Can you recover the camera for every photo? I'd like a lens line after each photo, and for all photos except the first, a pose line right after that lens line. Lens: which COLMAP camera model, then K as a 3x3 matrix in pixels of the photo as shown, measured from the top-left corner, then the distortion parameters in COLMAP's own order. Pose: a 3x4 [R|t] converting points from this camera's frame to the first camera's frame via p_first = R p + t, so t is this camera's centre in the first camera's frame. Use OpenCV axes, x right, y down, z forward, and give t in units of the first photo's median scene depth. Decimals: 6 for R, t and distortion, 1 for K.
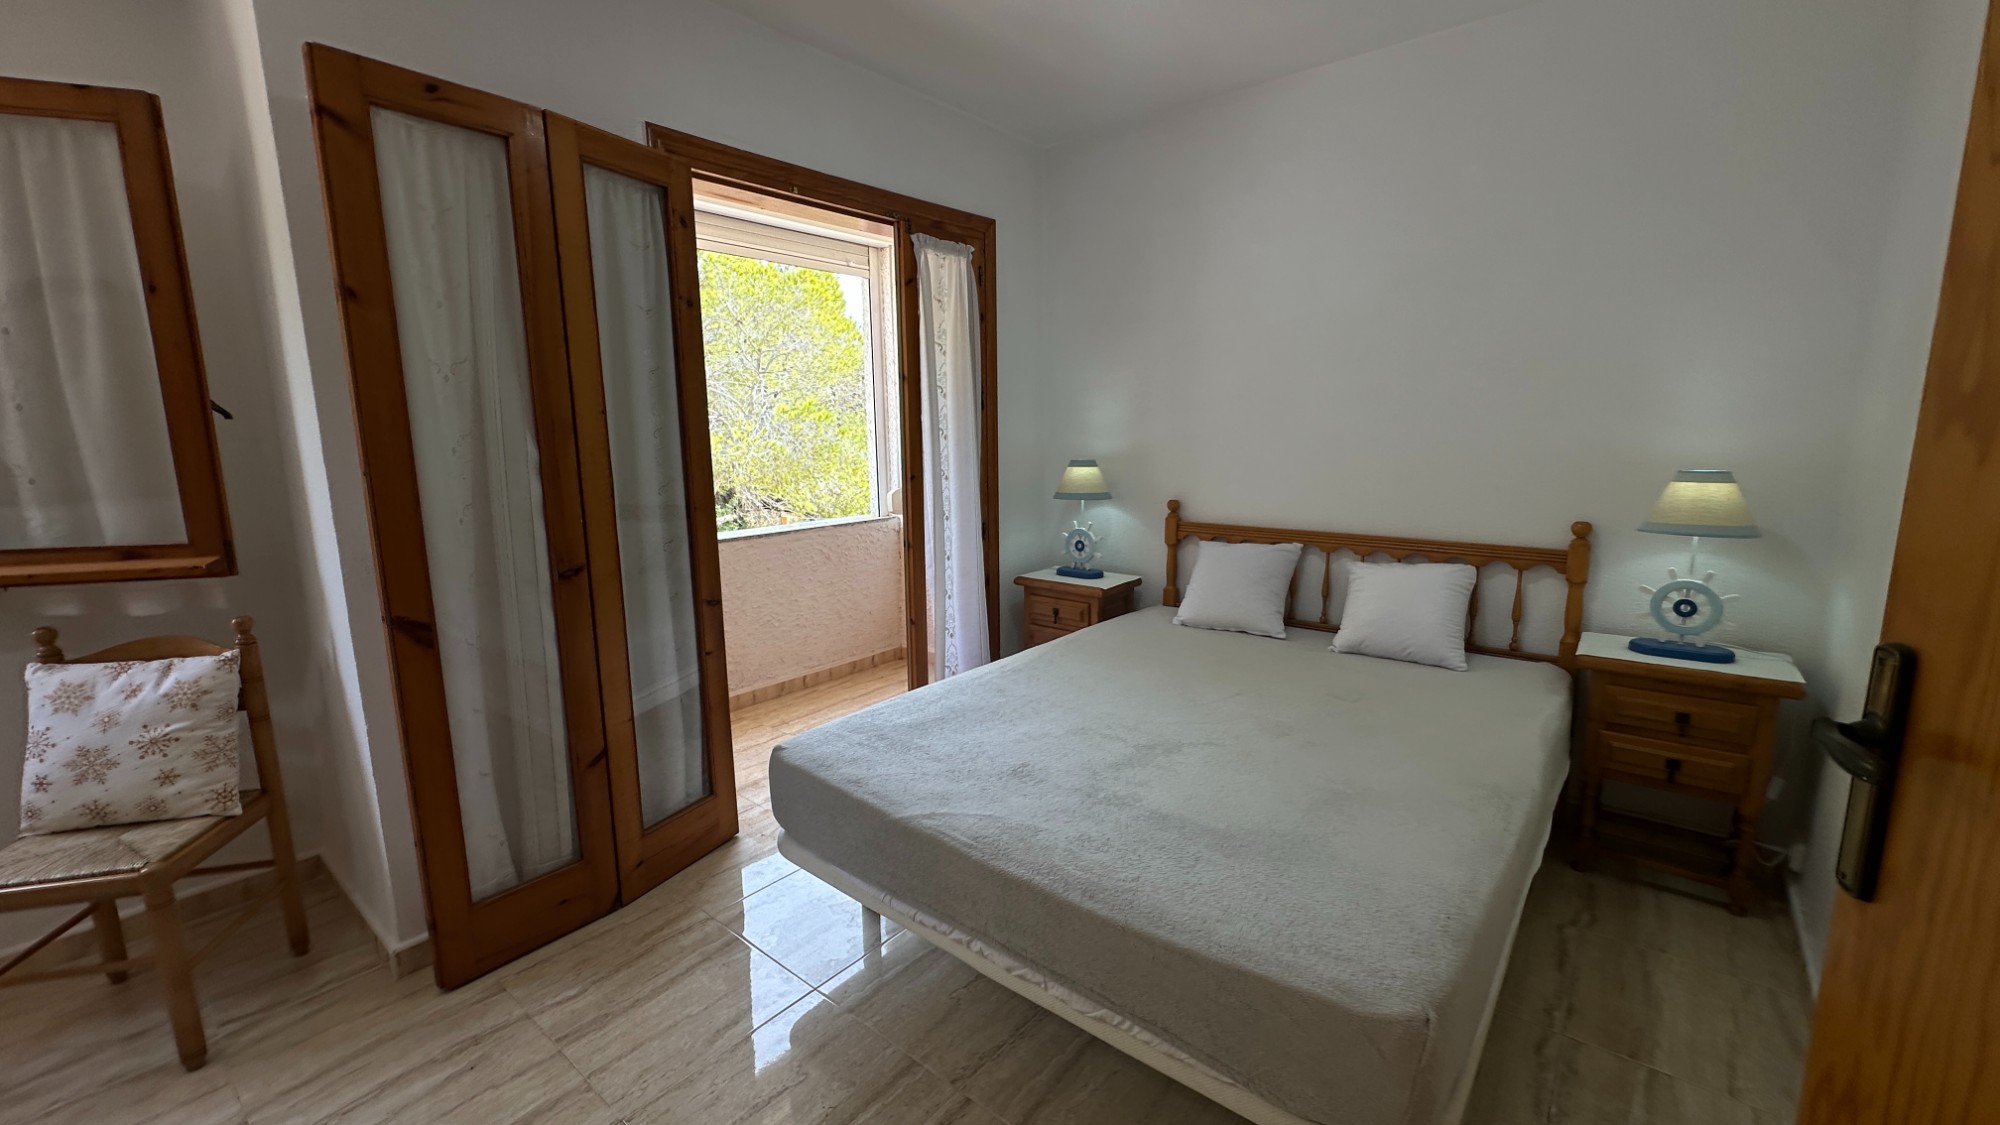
lens RADIAL K [[795.9, 0, 1000.1], [0, 795.9, 558.3], [0, 0, 1]] dist [-0.000190, 0.000165]
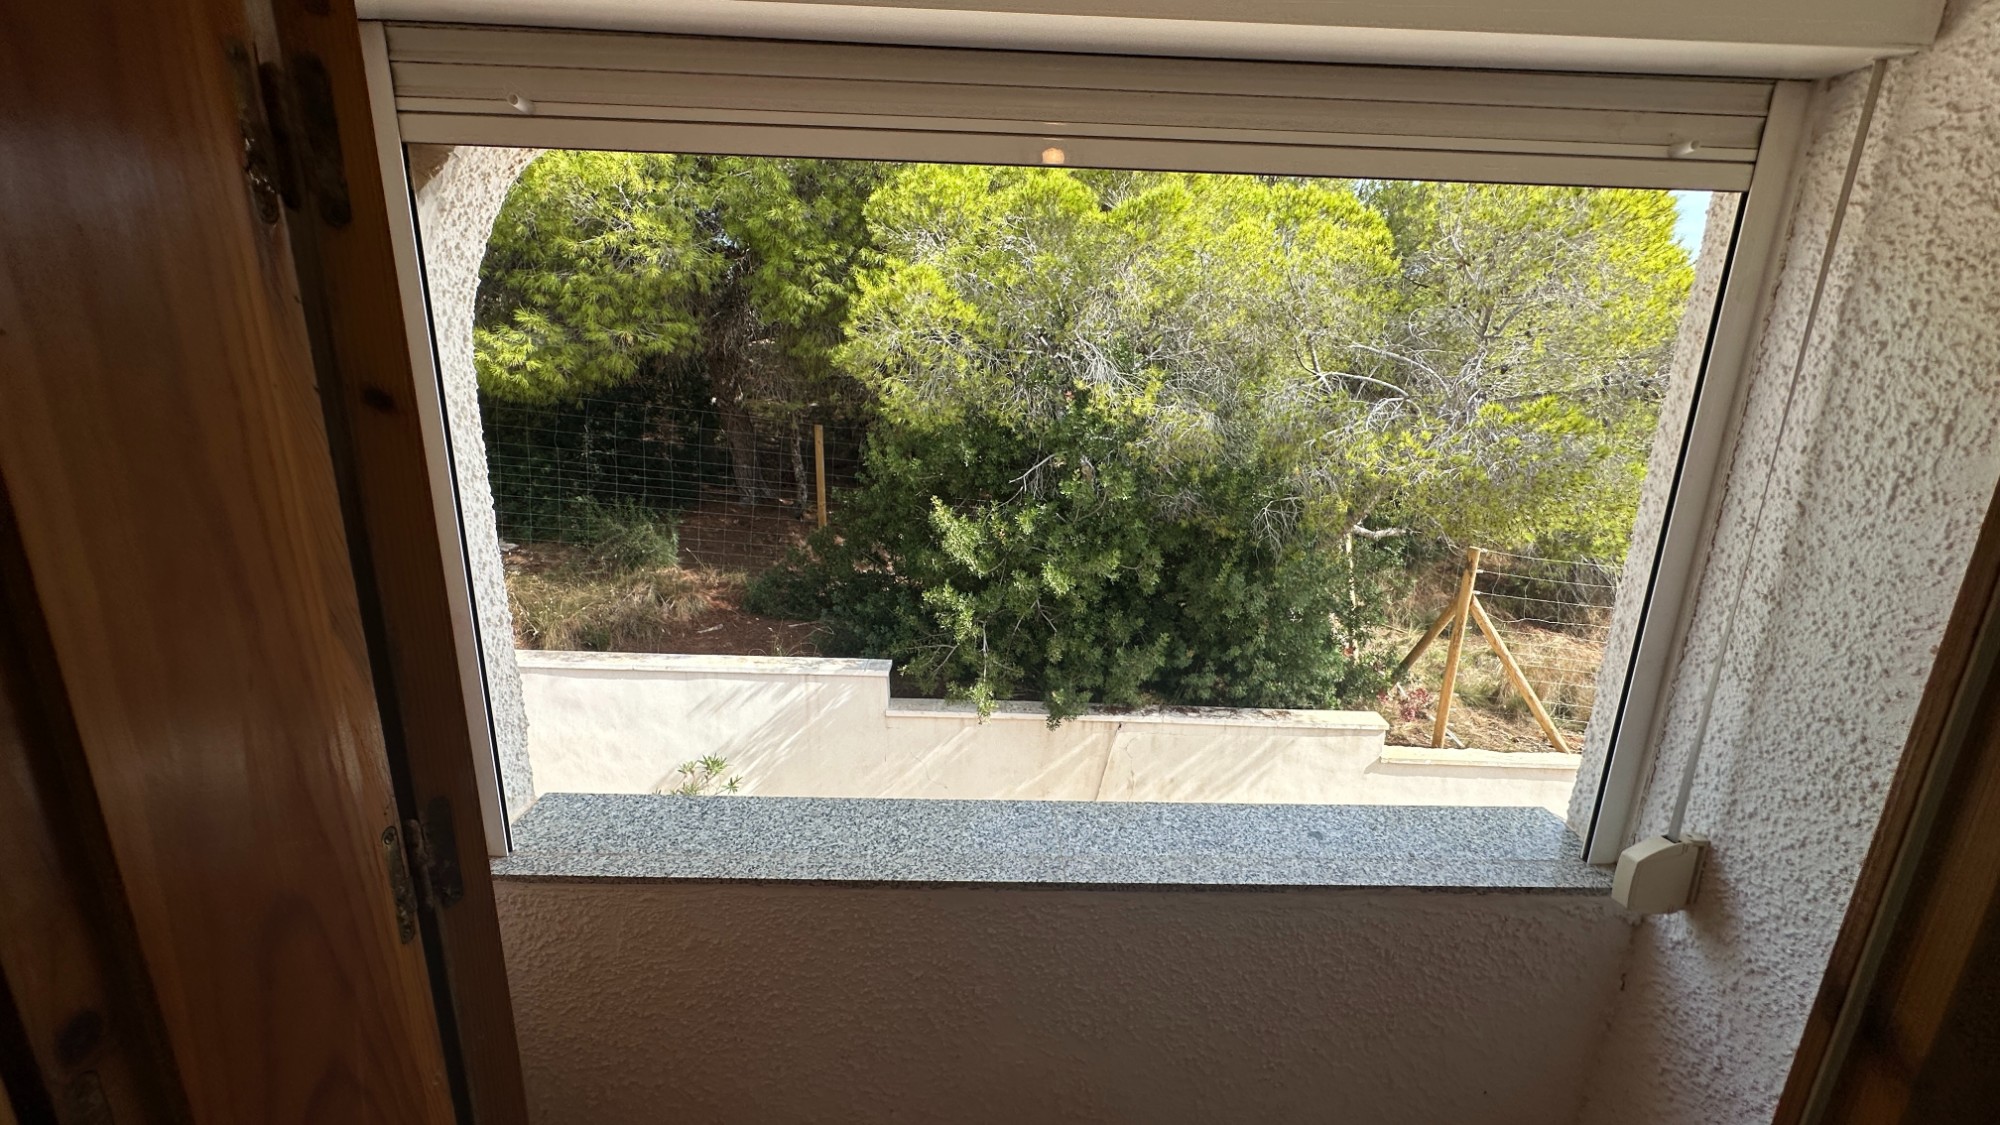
lens RADIAL K [[795.9, 0, 1002.3], [0, 795.9, 559.2], [0, 0, 1]] dist [-0.000190, 0.000165]
pose [[0.655350, 0.225005, -0.721033, -0.198861], [-0.159606, 0.974297, 0.158971, -0.431994], [0.738269, 0.010899, 0.674418, 1.163359]]
